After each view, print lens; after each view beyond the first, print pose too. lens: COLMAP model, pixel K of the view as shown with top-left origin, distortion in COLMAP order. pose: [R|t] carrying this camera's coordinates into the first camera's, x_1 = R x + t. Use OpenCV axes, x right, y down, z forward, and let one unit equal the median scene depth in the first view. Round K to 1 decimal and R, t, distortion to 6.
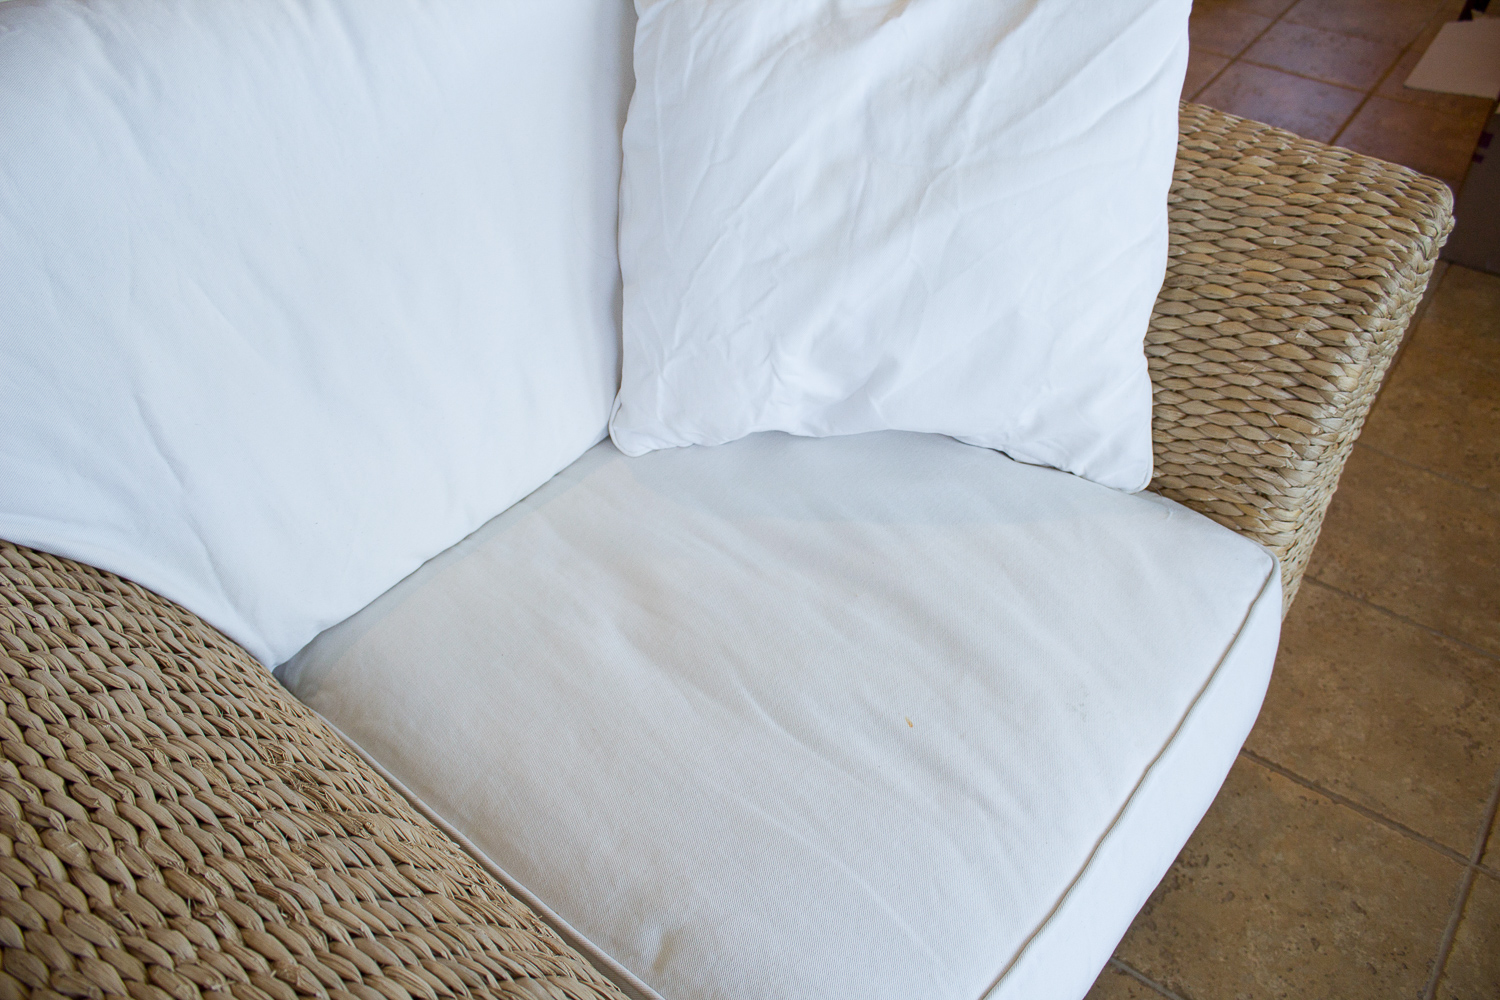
lens RADIAL K [[1165.8, 0, 750.0], [0, 1165.8, 500.0], [0, 0, 1]] dist [-0.160975, 0.119059]
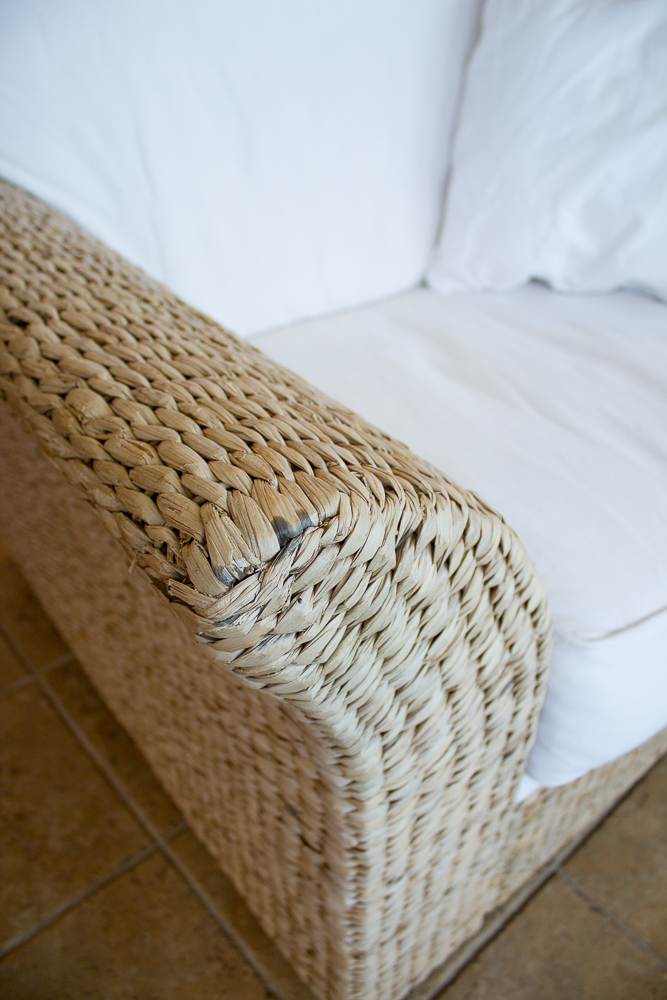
lens RADIAL K [[777.2, 0, 348.0], [0, 777.2, 493.7], [0, 0, 1]] dist [-0.160975, 0.119059]
pose [[0.980699, 0.148490, -0.127201, -0.061523], [-0.159444, 0.983902, -0.080716, 0.346356], [0.113168, 0.099439, 0.988587, 0.080595]]
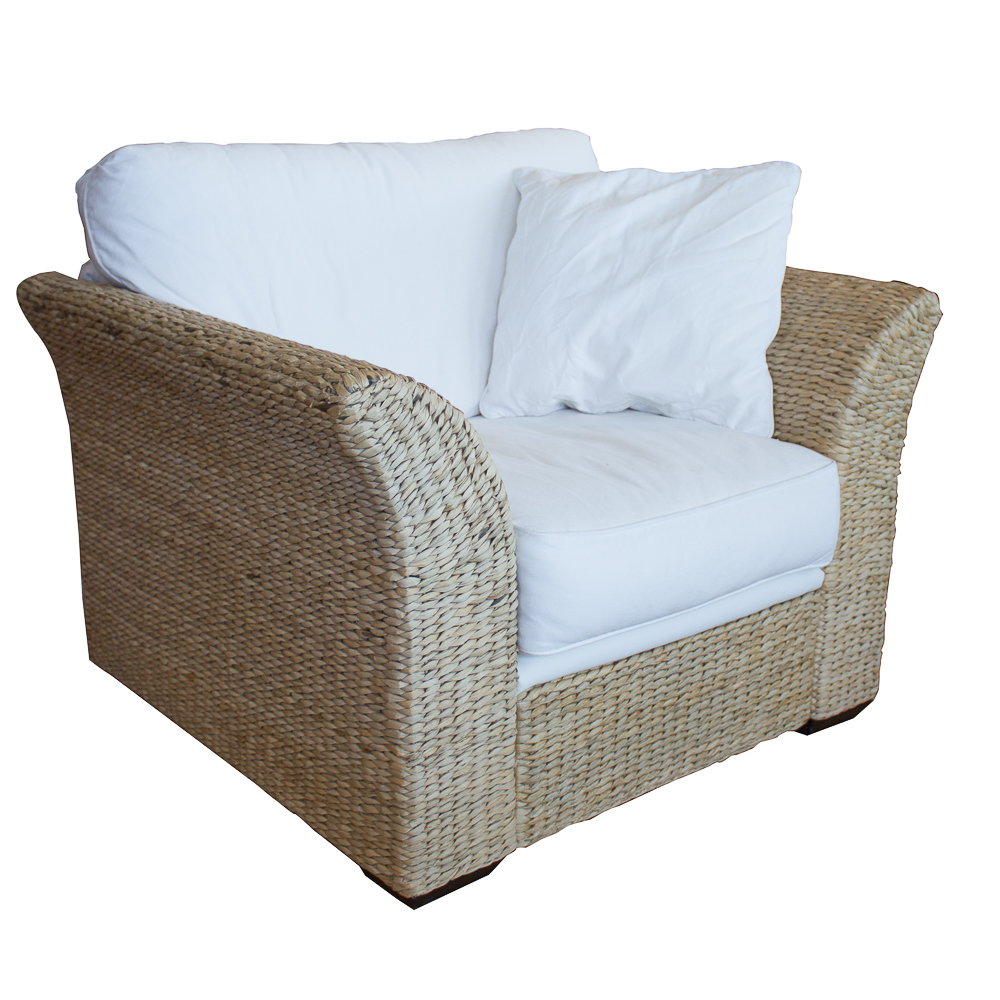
lens RADIAL K [[1338.5, 0, 500.0], [0, 1338.5, 500.0], [0, 0, 1]] dist [-0.160207, 0.002203]
pose [[0.985925, 0.087661, -0.142364, 0.252664], [-0.141109, 0.892999, -0.427366, 1.096466], [0.089668, 0.441439, 0.892800, -0.905922]]
